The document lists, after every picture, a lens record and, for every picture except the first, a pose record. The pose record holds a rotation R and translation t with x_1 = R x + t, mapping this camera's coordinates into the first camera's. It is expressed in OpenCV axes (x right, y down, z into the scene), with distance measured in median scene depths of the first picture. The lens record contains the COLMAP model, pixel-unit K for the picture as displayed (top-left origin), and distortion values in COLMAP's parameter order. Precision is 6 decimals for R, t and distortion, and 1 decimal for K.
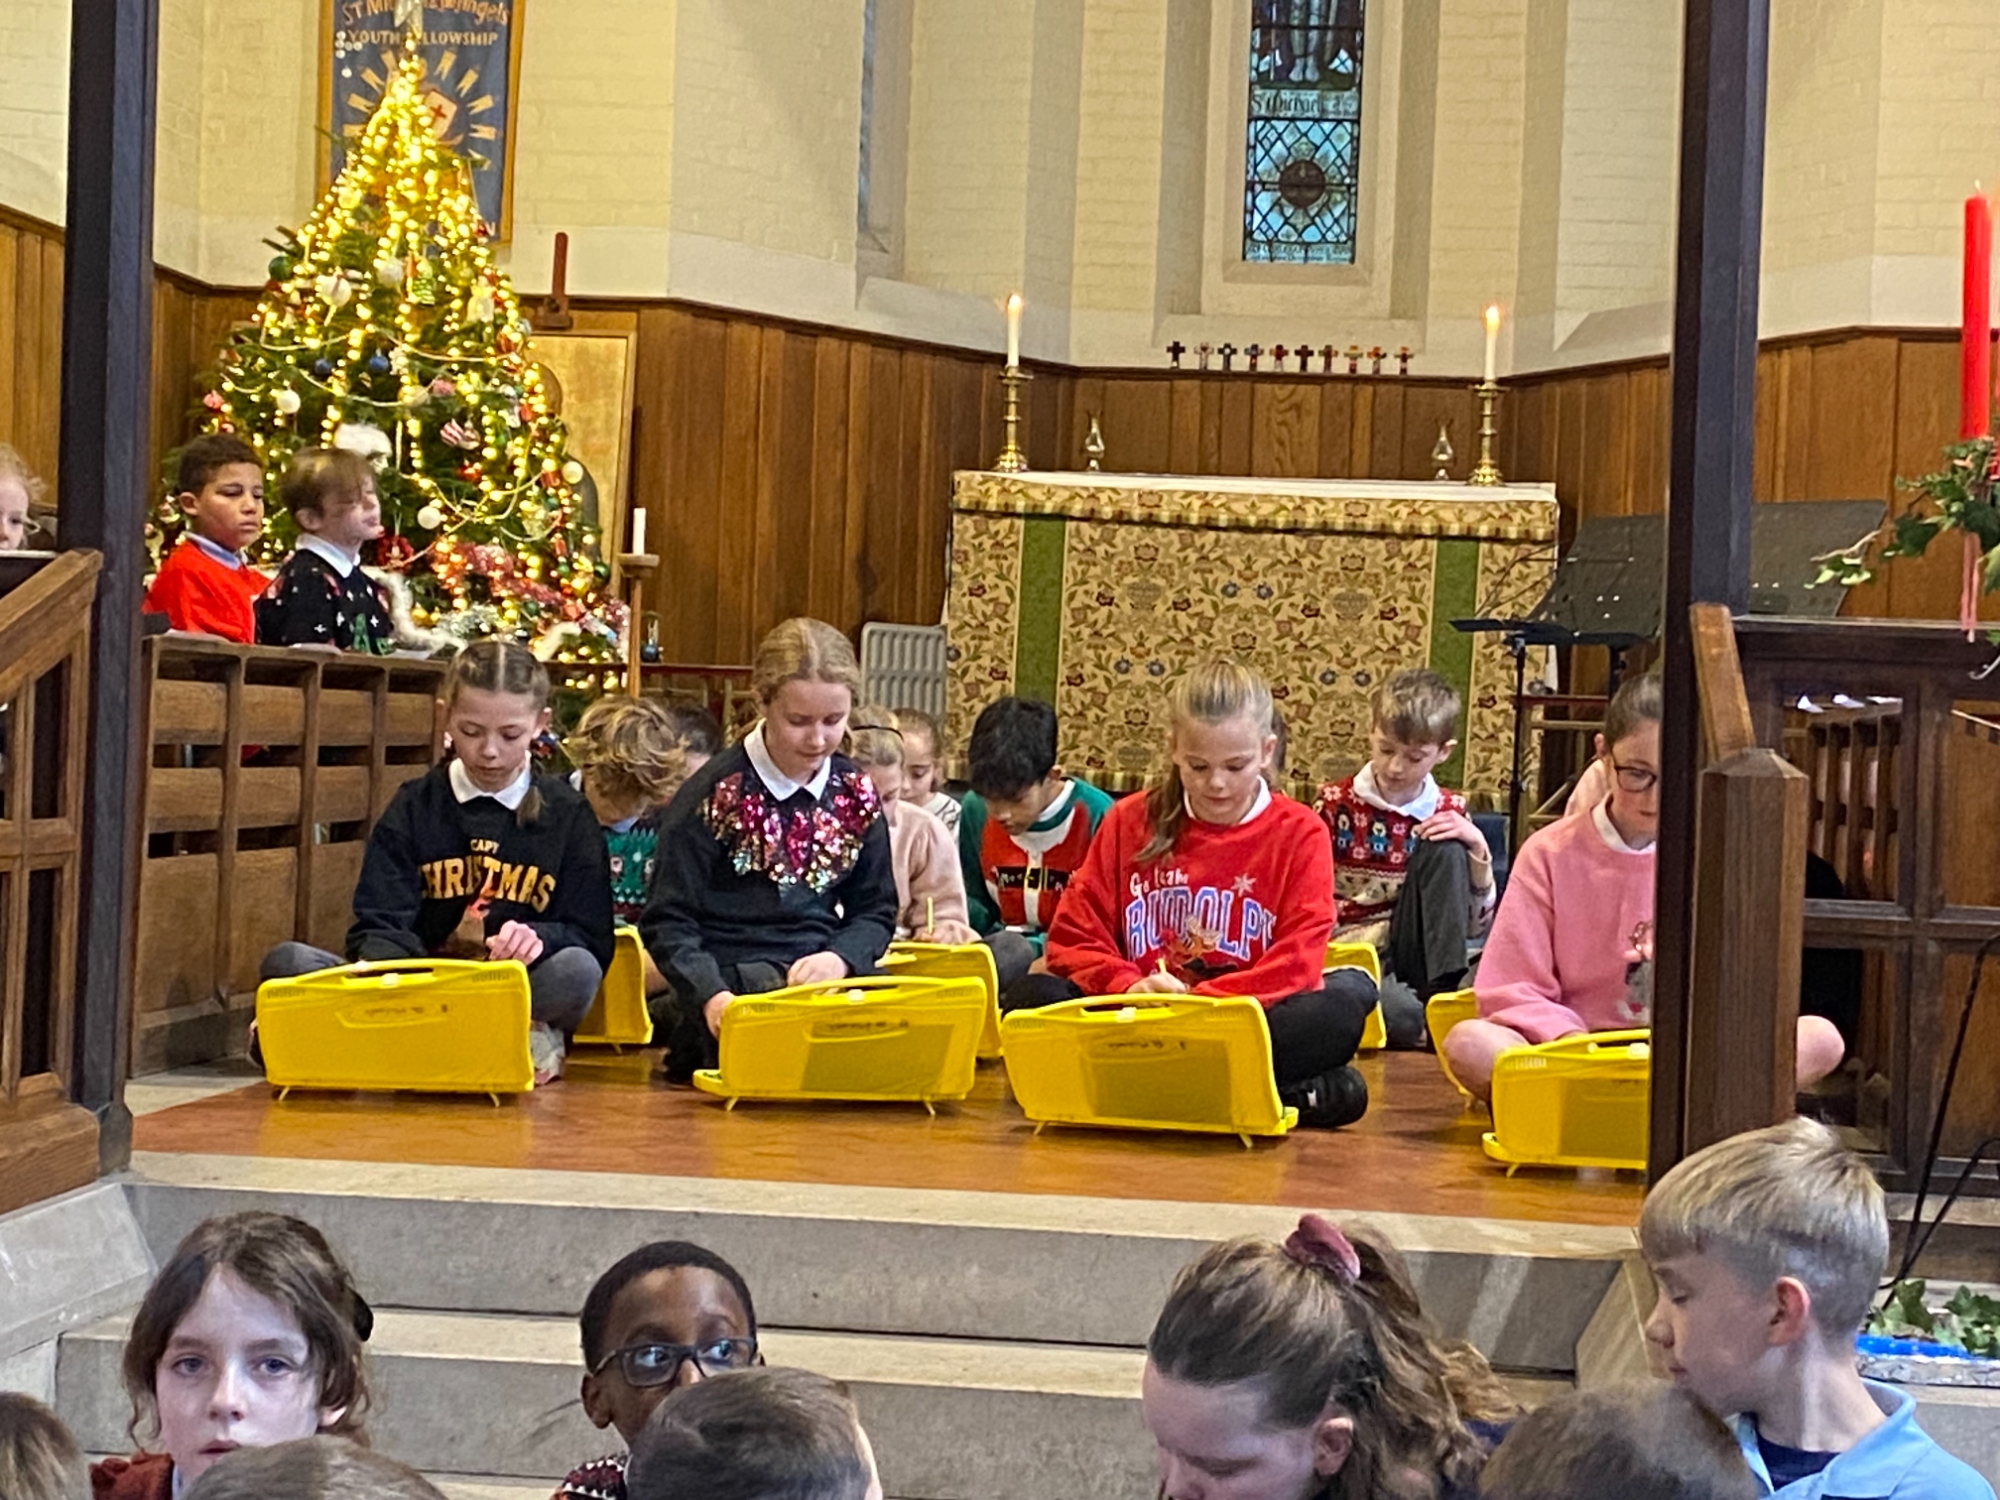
lens RADIAL K [[4058.4, 0, 1037.5], [0, 4058.4, 700.1], [0, 0, 1]] dist [0.198138, 0.020694]
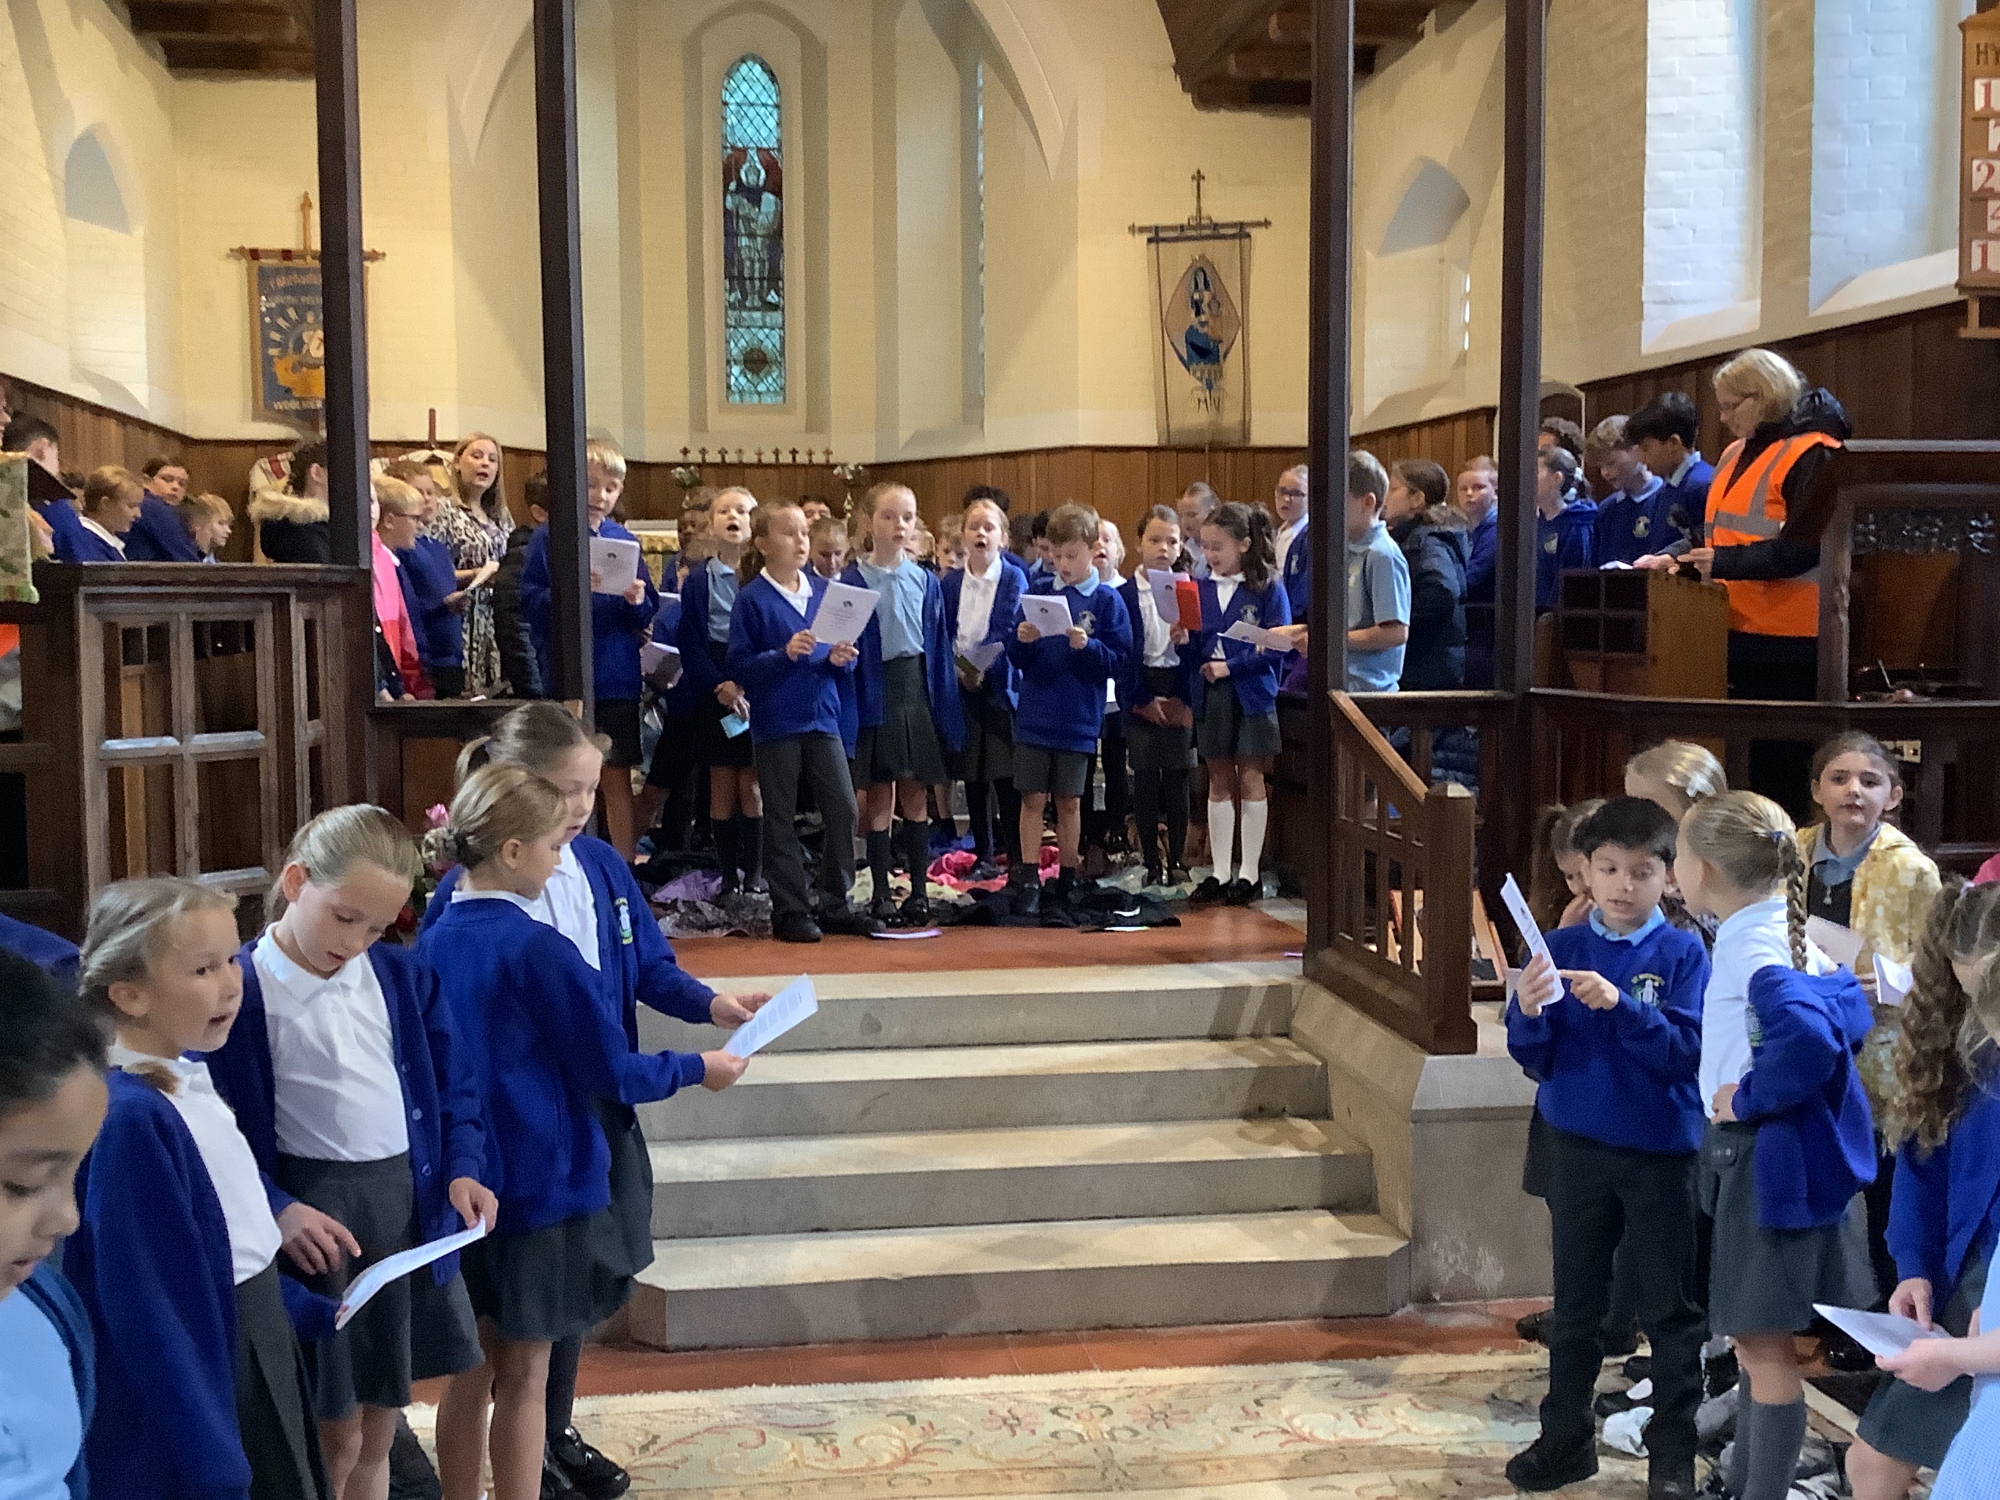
lens RADIAL K [[2162.1, 0, 988.6], [0, 2162.1, 740.6], [0, 0, 1]] dist [0.160825, -0.305660]
pose [[0.965516, -0.060301, 0.253265, -0.117776], [0.039486, 0.995471, 0.086483, -0.038905], [-0.257332, -0.073500, 0.963524, -0.035400]]
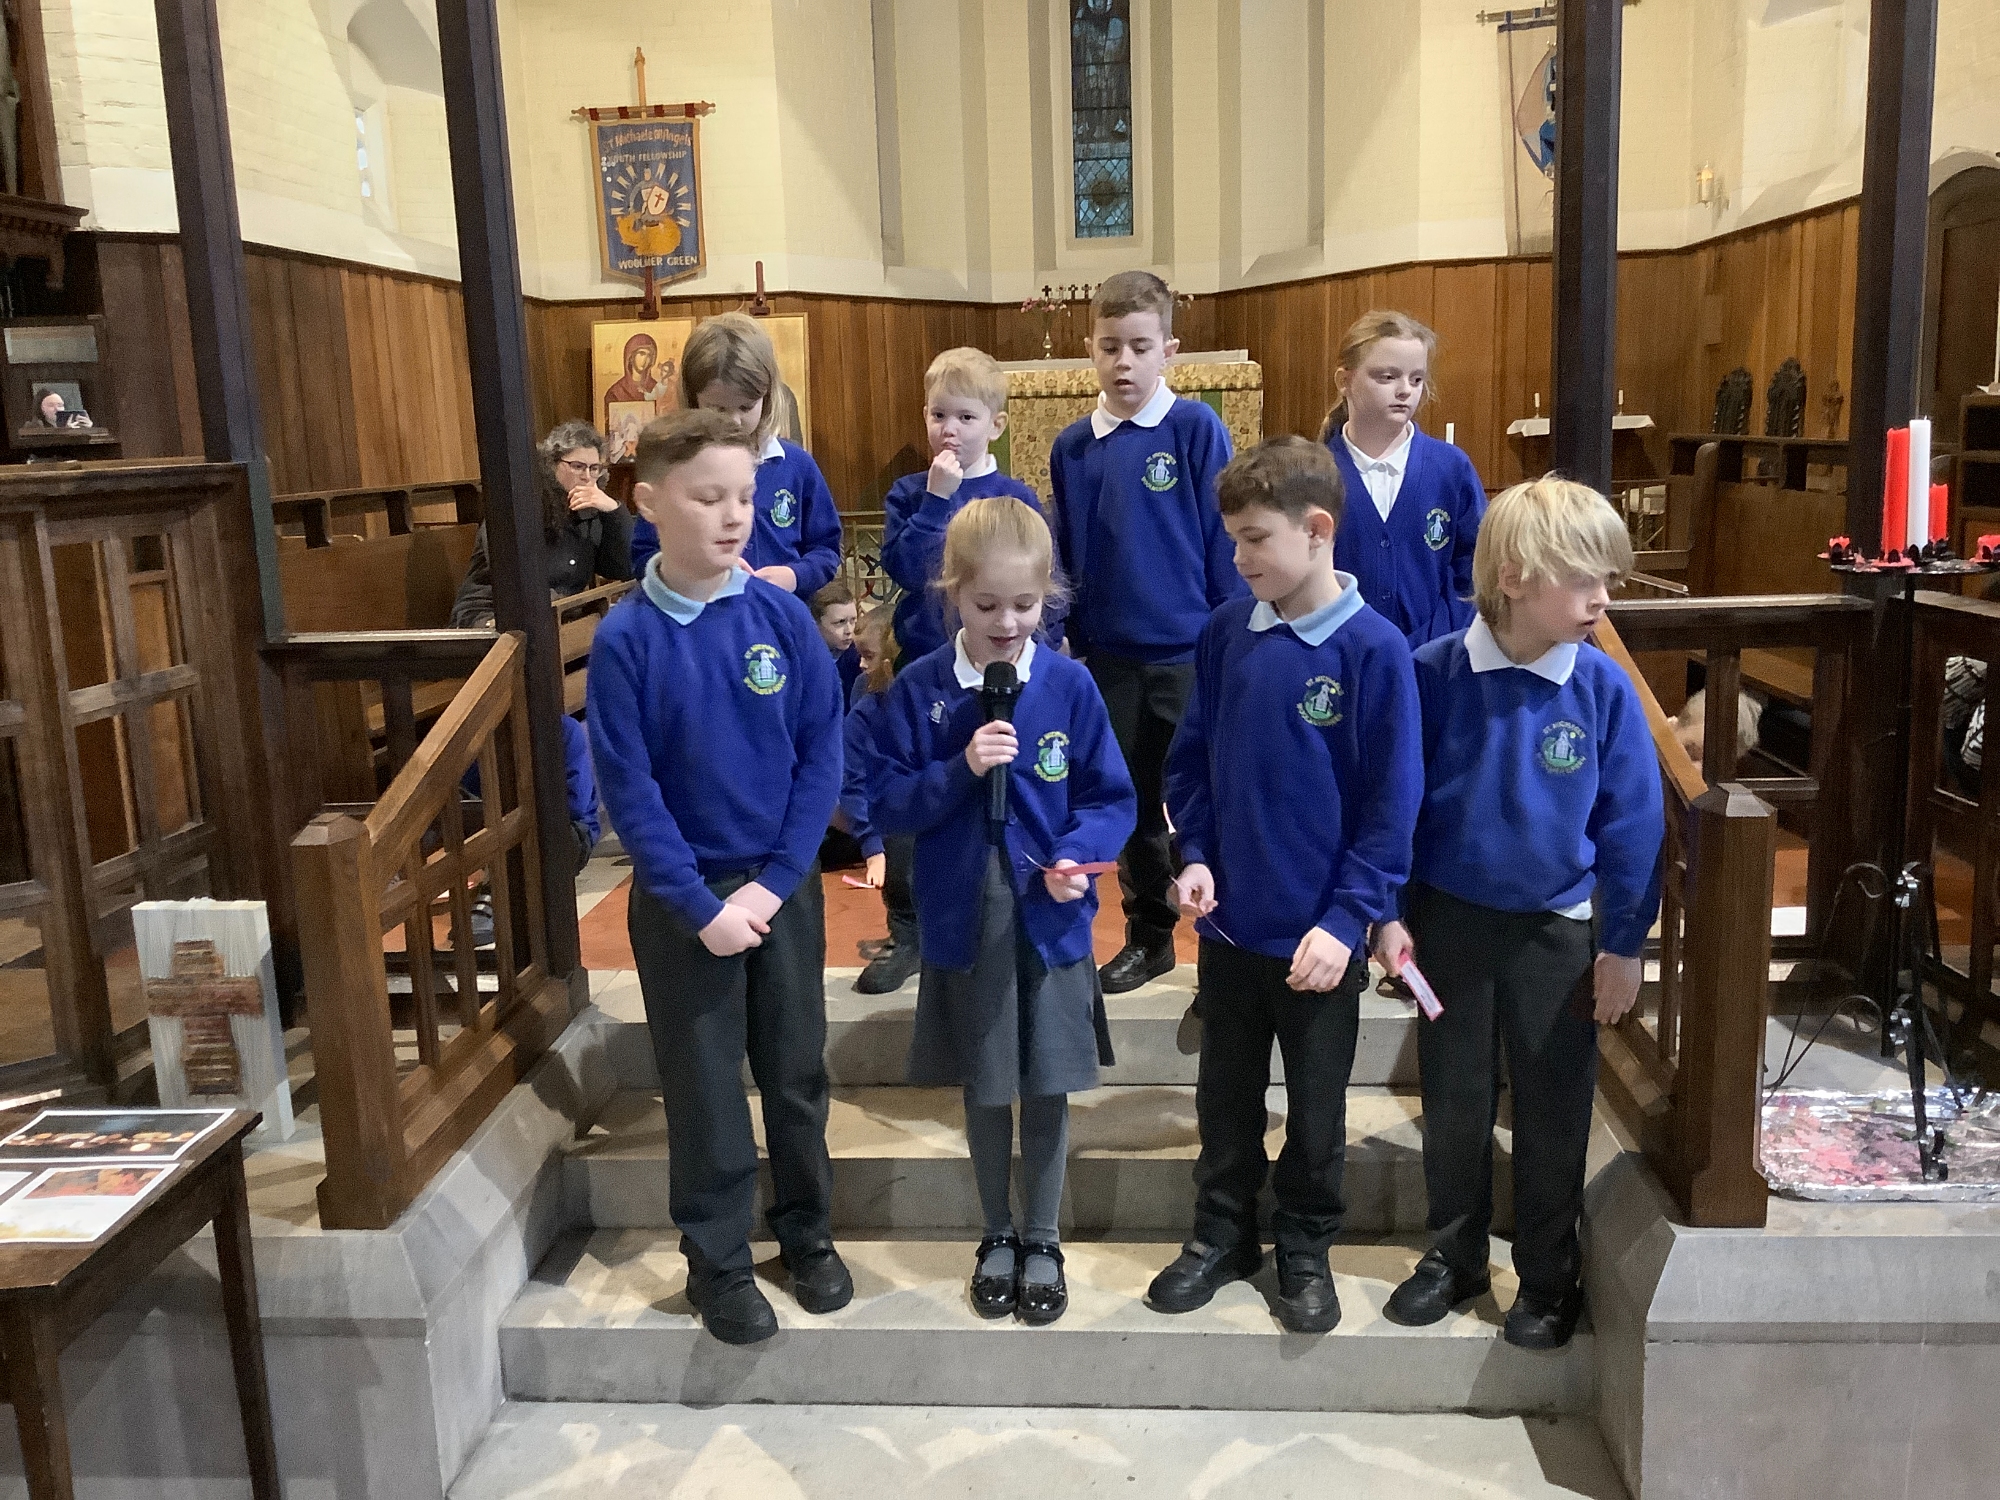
lens RADIAL K [[1796.1, 0, 989.9], [0, 1796.1, 756.3], [0, 0, 1]] dist [0.136041, -0.265177]
pose [[0.996858, -0.077913, 0.014268, -0.025966], [0.073729, 0.978552, 0.192355, -0.041603], [-0.028949, -0.190699, 0.981222, 0.122335]]
